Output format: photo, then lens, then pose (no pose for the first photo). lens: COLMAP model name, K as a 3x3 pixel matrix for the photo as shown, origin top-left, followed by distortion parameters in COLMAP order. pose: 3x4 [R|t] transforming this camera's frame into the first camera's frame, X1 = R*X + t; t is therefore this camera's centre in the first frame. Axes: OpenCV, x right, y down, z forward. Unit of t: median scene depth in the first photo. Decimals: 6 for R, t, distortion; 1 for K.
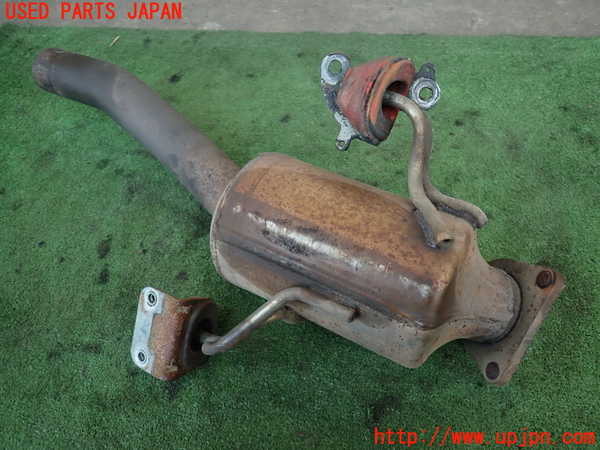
lens RADIAL K [[443.4, 0, 299.8], [0, 443.4, 225.5], [0, 0, 1]] dist [0.013516, 0.003839]
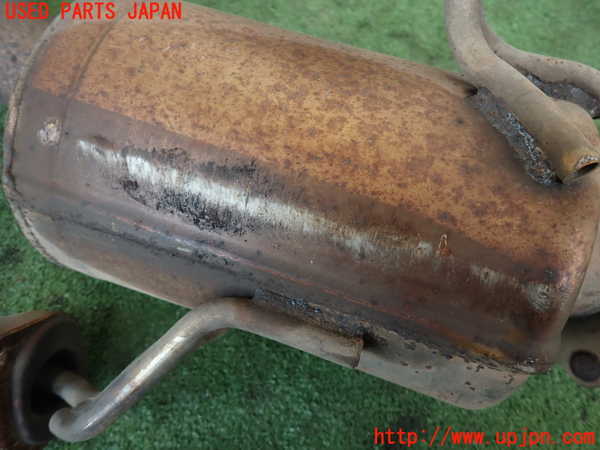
lens RADIAL K [[443.4, 0, 301.0], [0, 443.4, 225.0], [0, 0, 1]] dist [0.013516, 0.003839]
pose [[0.976606, -0.150682, 0.153410, 0.010798], [0.106403, 0.958586, 0.264180, -0.042041], [-0.186864, -0.241677, 0.952194, 0.568391]]
